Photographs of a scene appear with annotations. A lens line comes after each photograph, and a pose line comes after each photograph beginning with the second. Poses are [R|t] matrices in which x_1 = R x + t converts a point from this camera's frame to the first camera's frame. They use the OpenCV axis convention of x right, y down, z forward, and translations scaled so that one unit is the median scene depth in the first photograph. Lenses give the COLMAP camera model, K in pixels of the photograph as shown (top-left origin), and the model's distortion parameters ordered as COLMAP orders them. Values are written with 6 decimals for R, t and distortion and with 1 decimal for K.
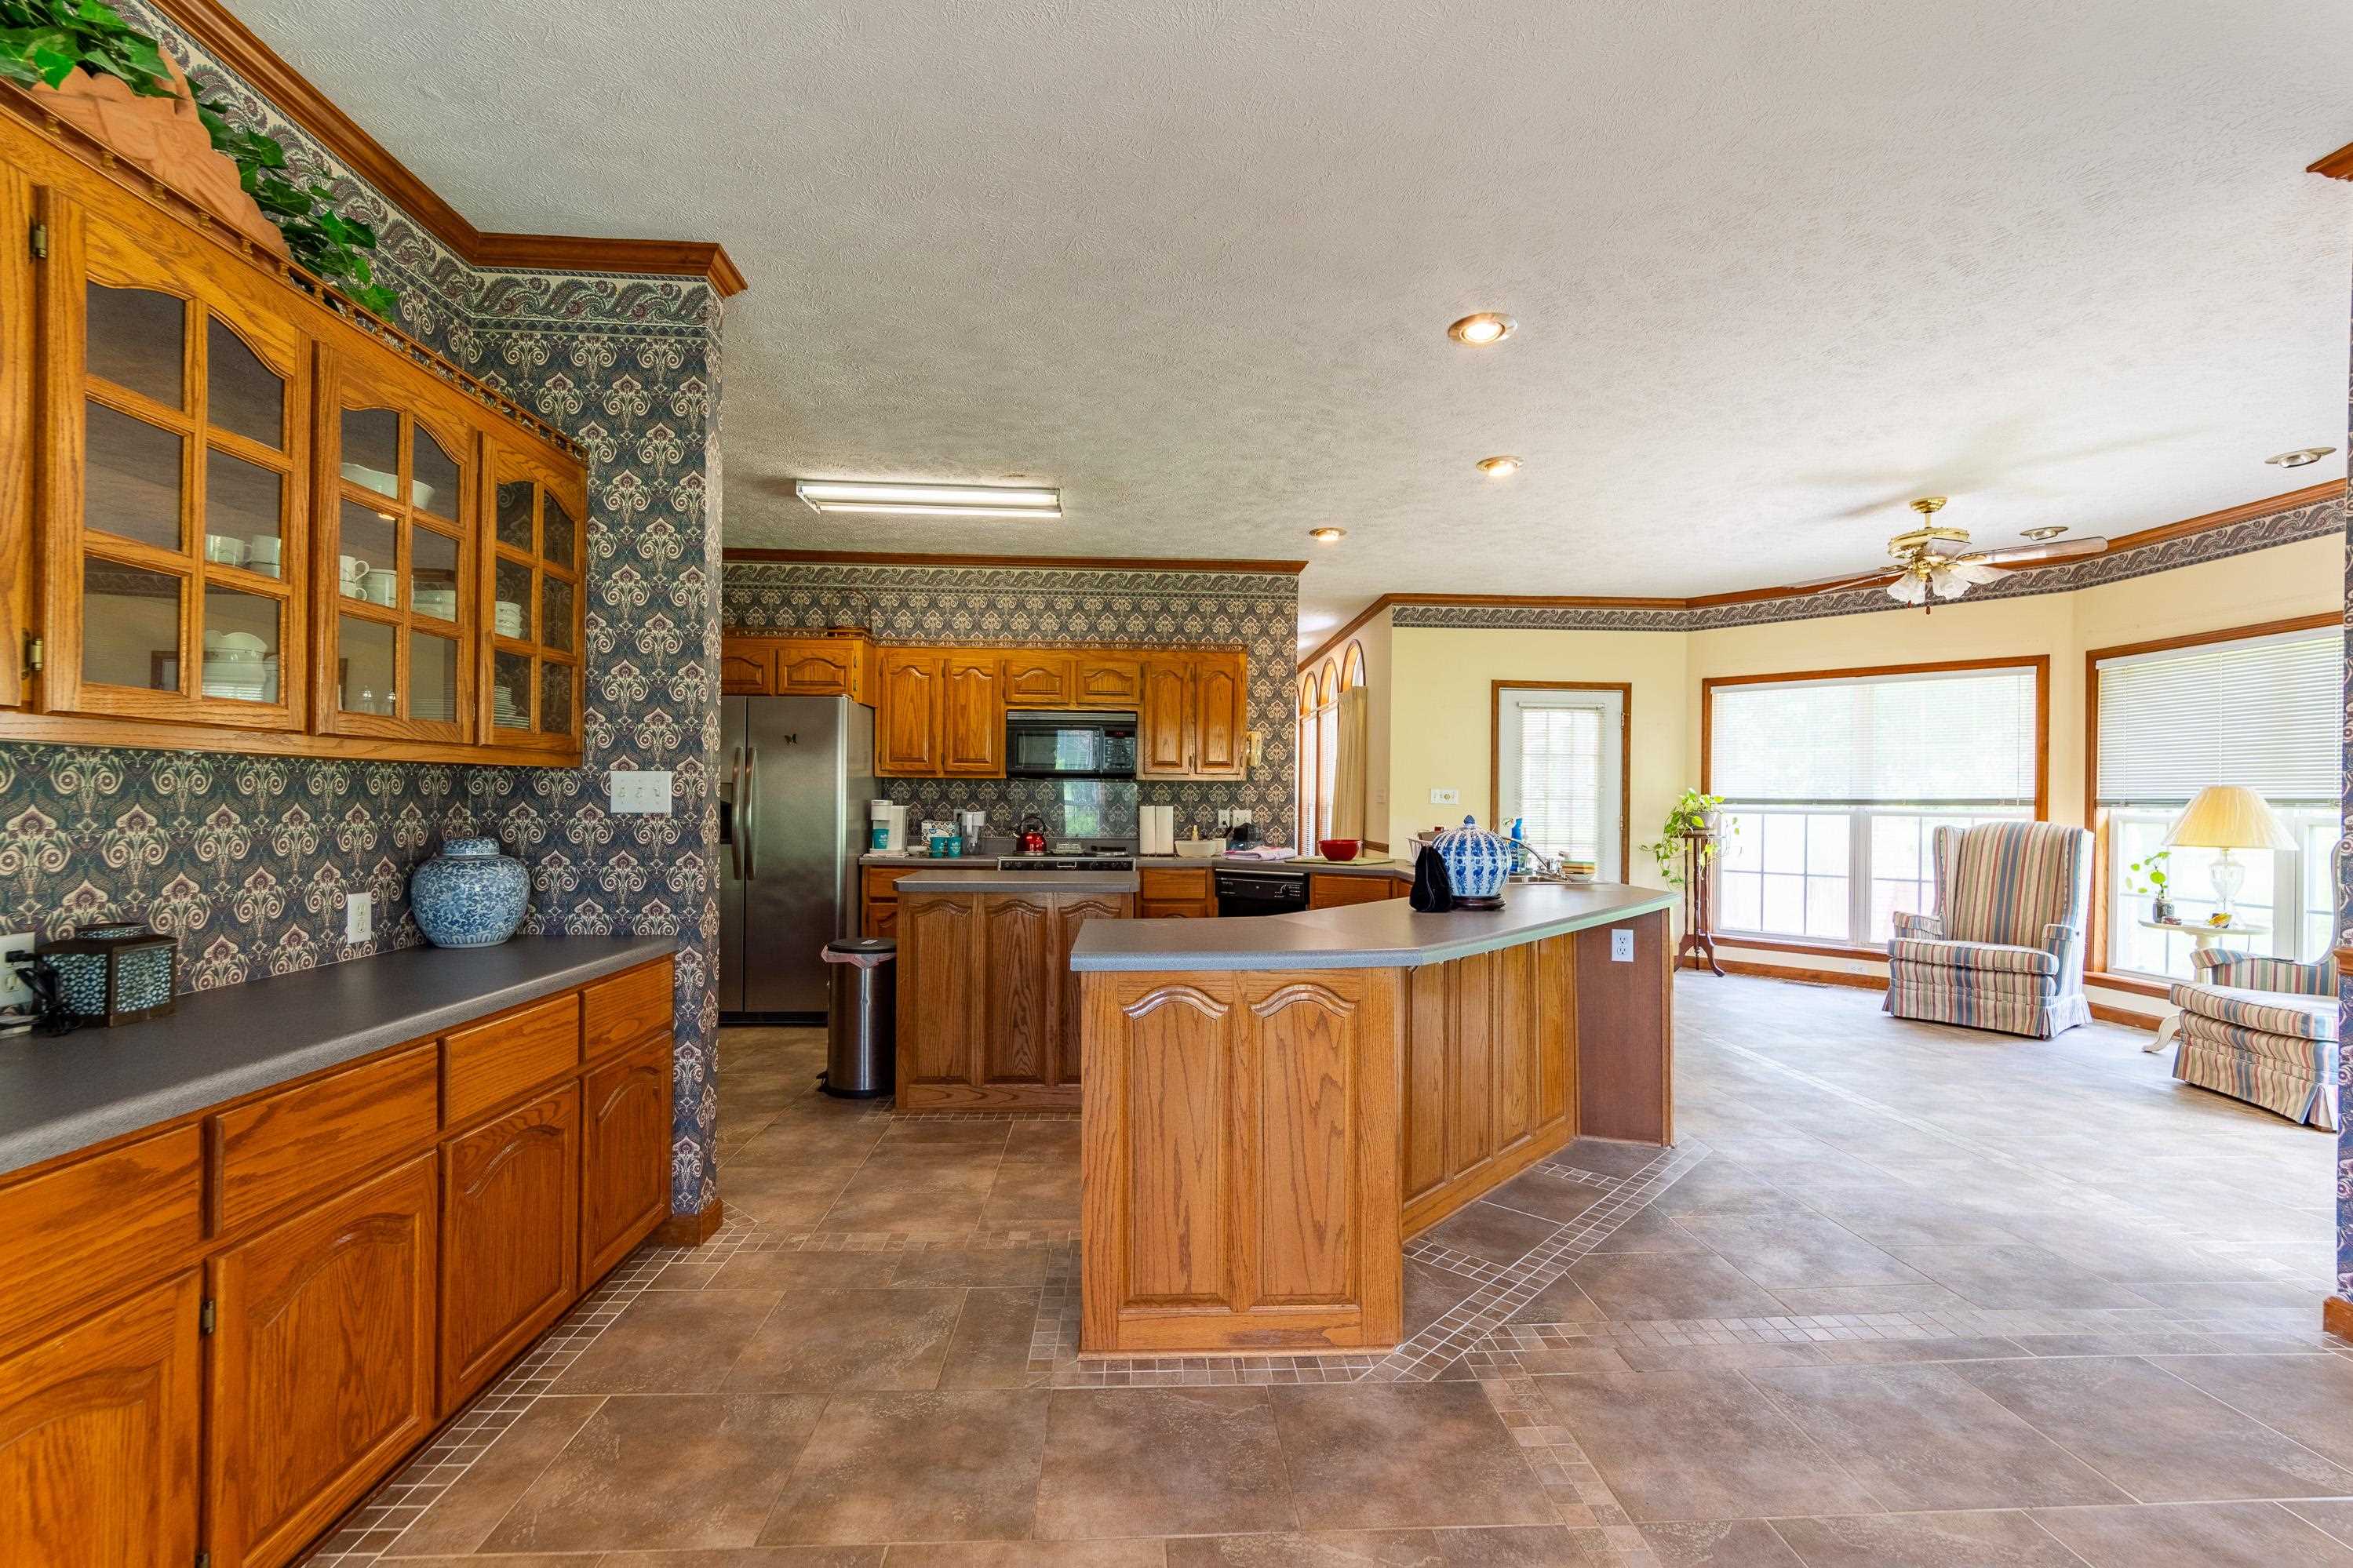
lens RADIAL K [[1033.6, 0, 1182.0], [0, 1033.6, 793.7], [0, 0, 1]] dist [0.000262, 0.000845]
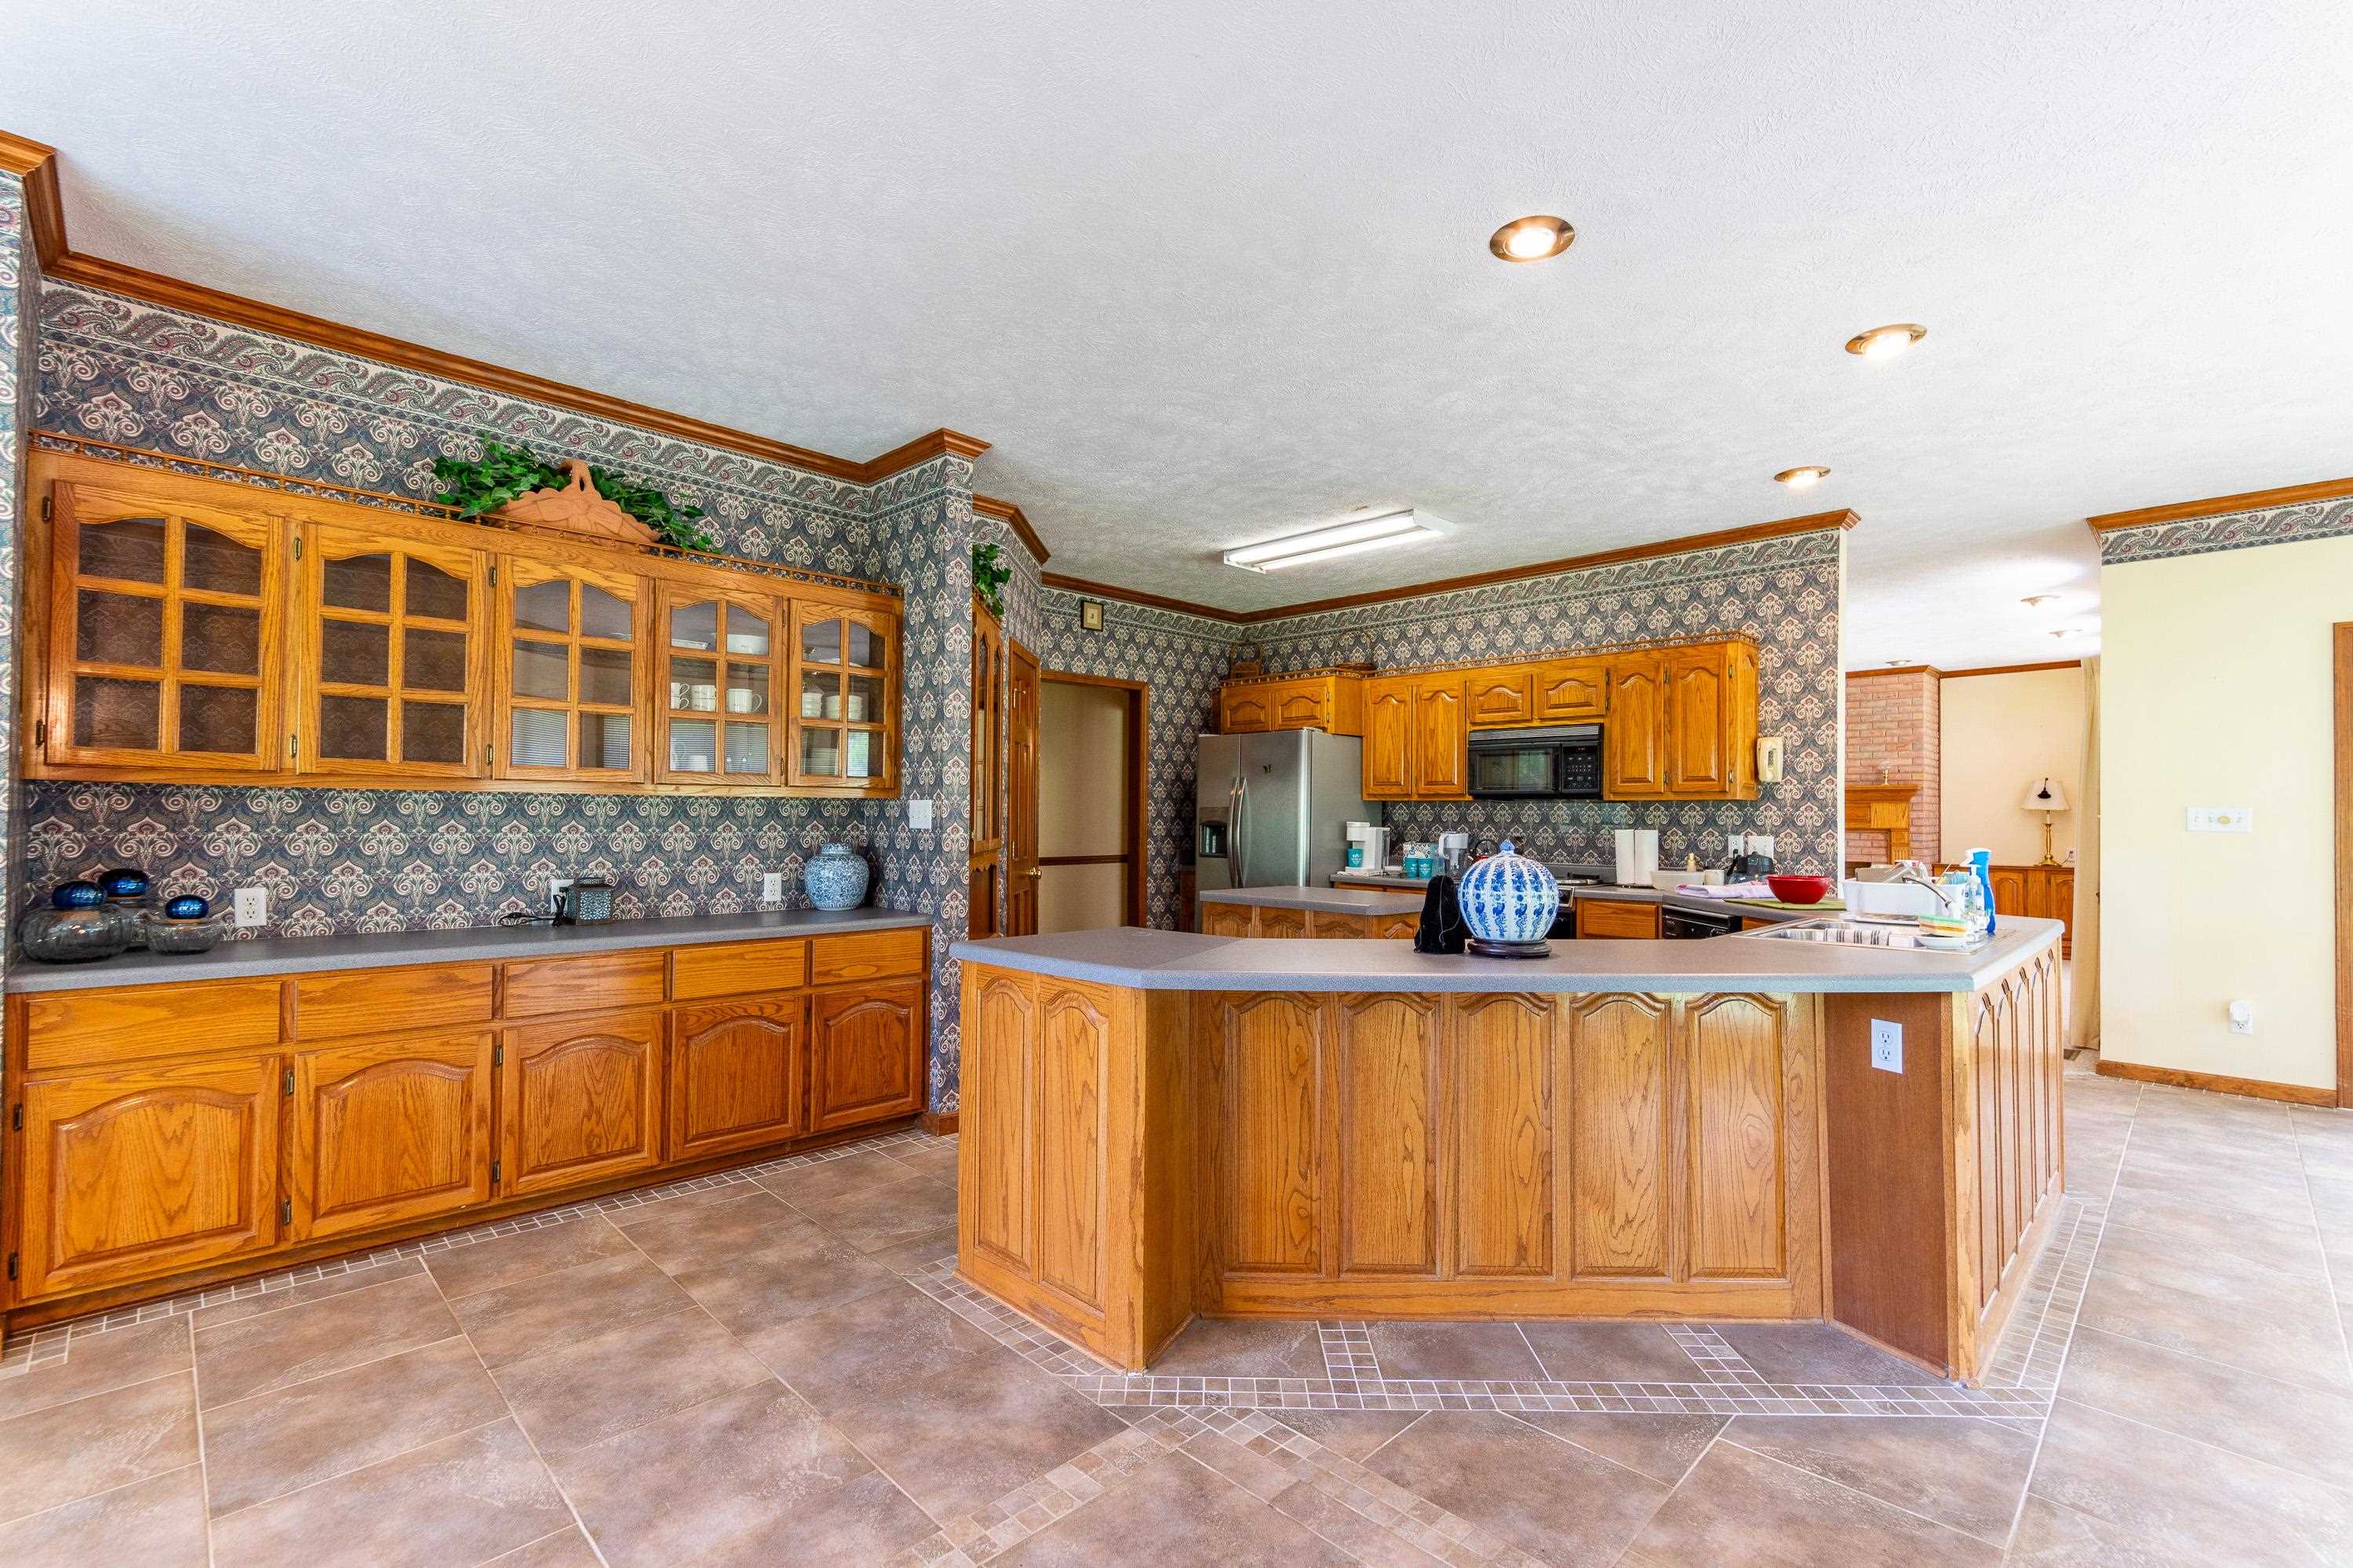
lens RADIAL K [[1033.6, 0, 1182.7], [0, 1033.6, 795.6], [0, 0, 1]] dist [0.000262, 0.000845]
pose [[0.666656, -0.016387, -0.745186, 0.454156], [0.000457, 0.999767, -0.021577, 0.001964], [0.745366, 0.014044, 0.666508, 0.169779]]
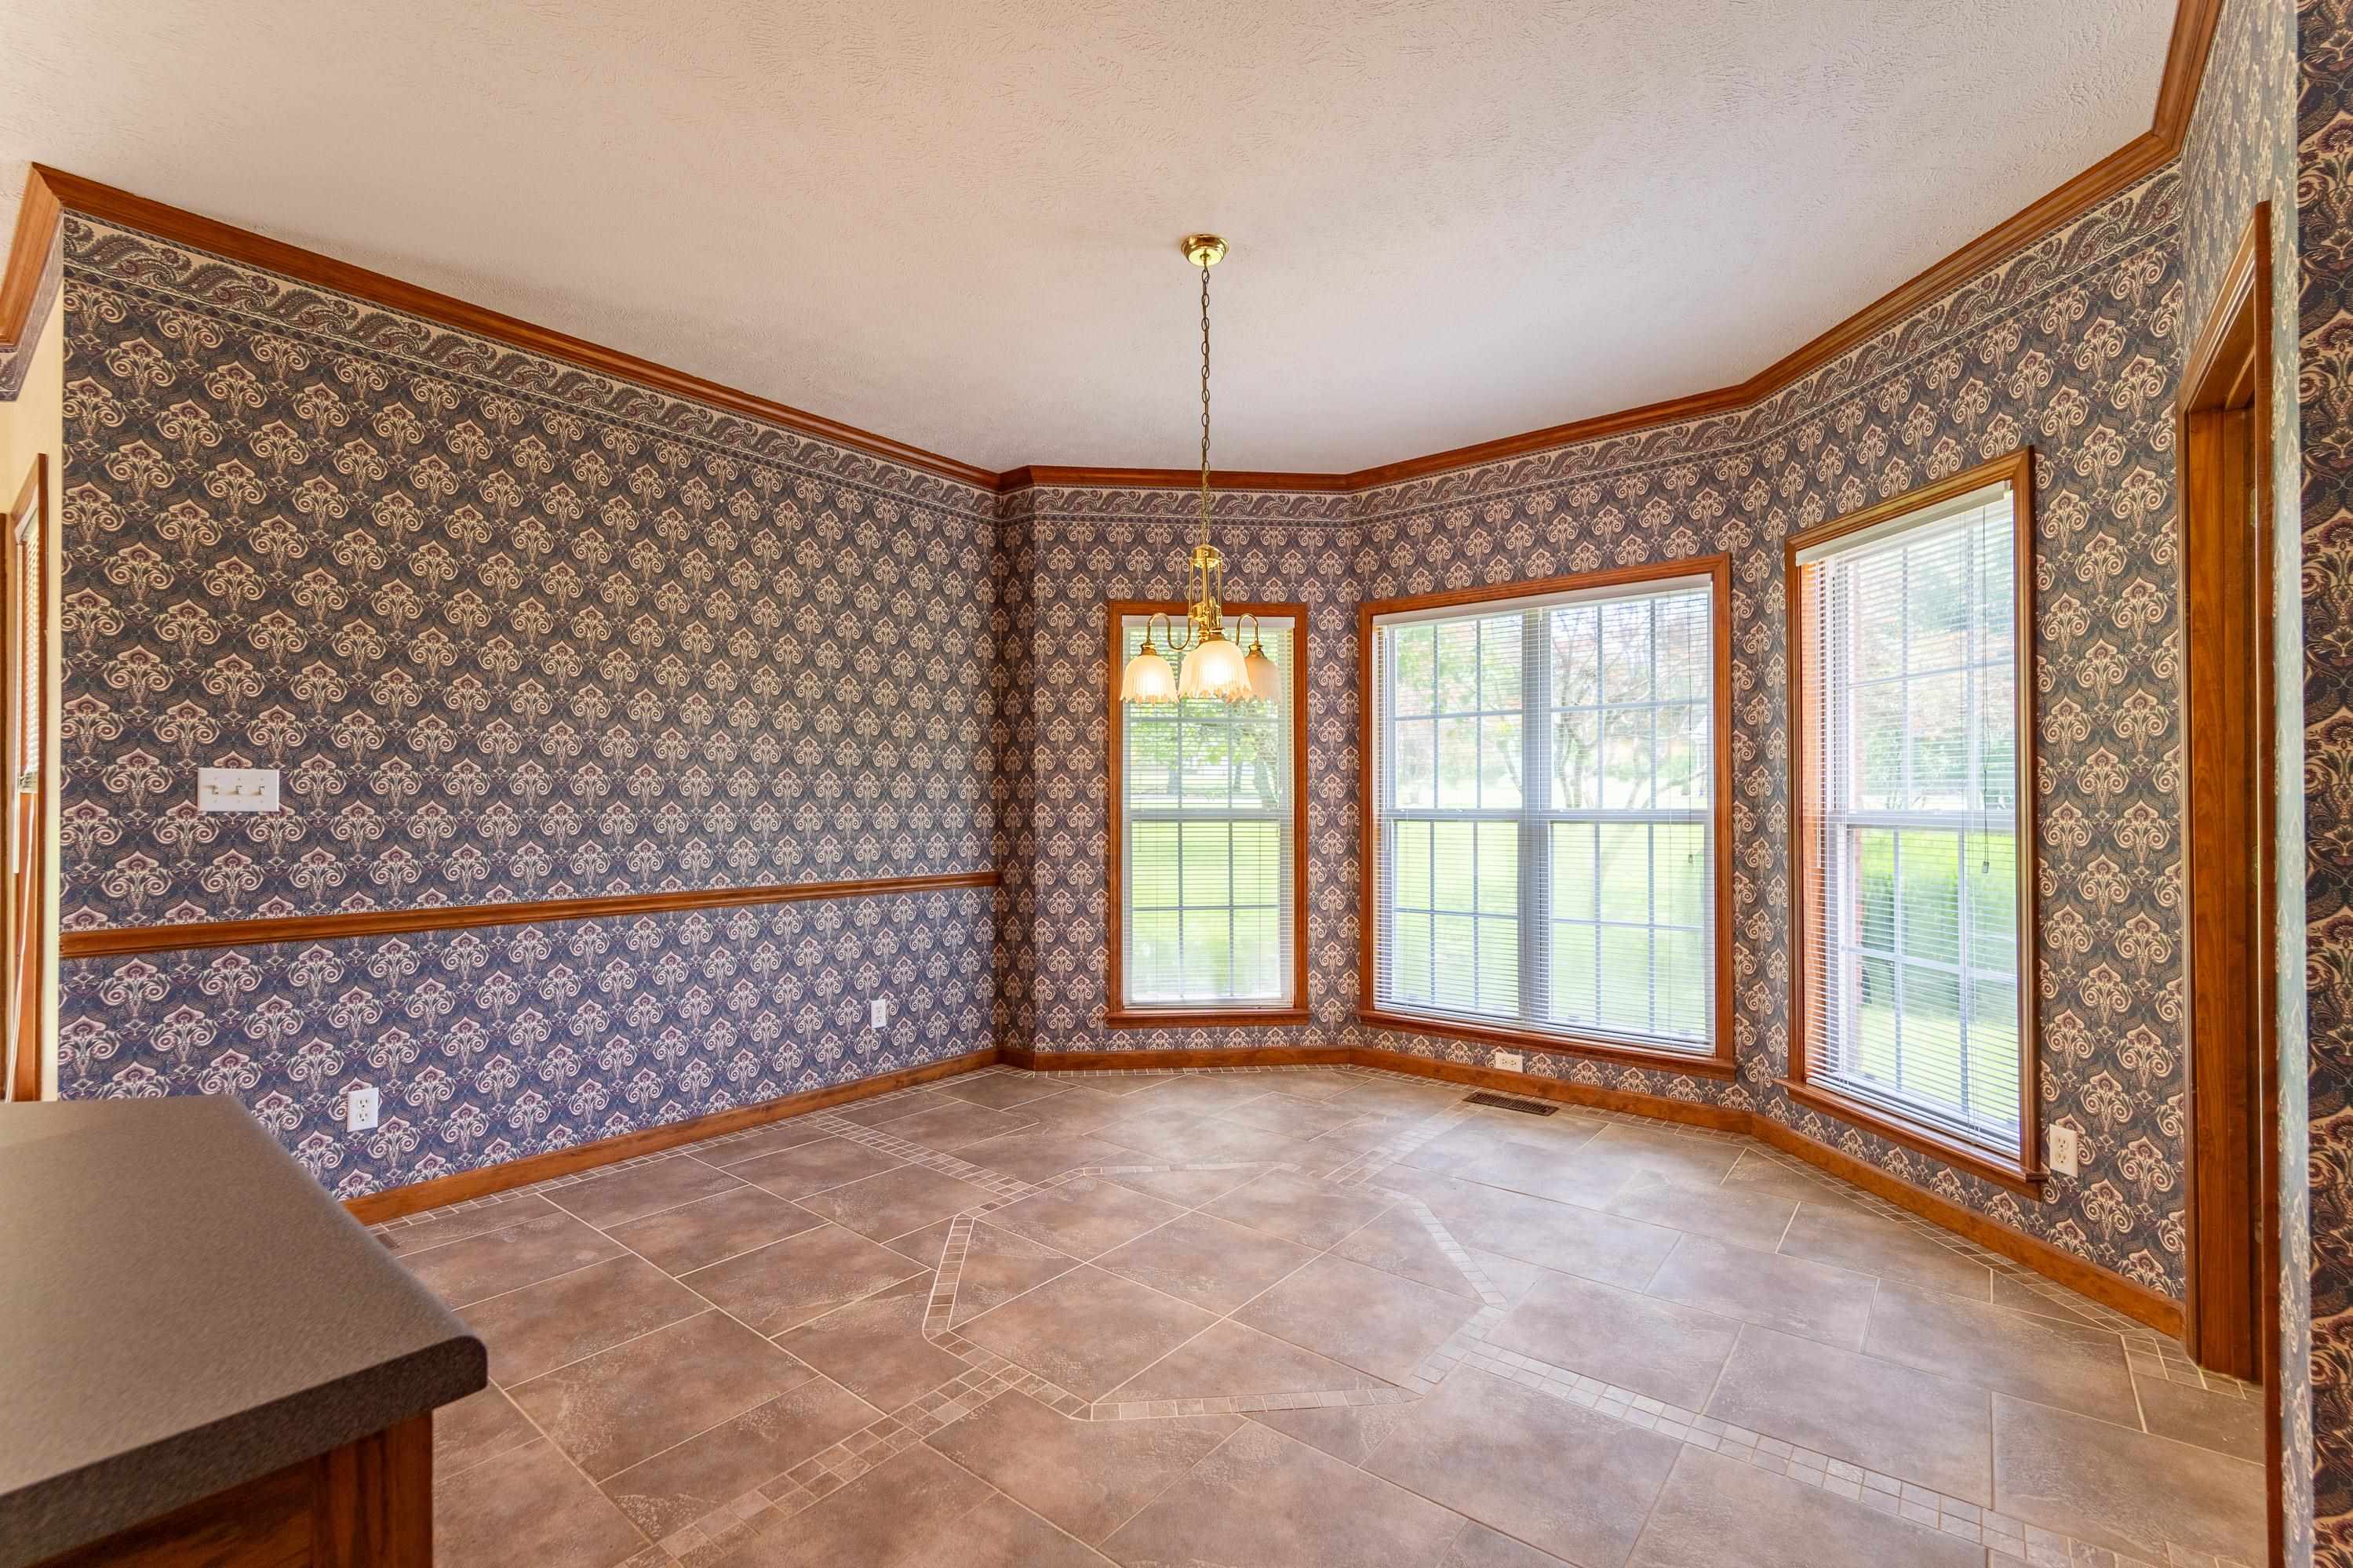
lens RADIAL K [[1033.6, 0, 1178.4], [0, 1033.6, 795.9], [0, 0, 1]] dist [0.000262, 0.000845]
pose [[-0.744307, -0.002093, 0.667835, -0.203420], [-0.007748, 0.999955, -0.005501, 0.002005], [-0.667793, -0.009269, -0.744289, 0.490299]]
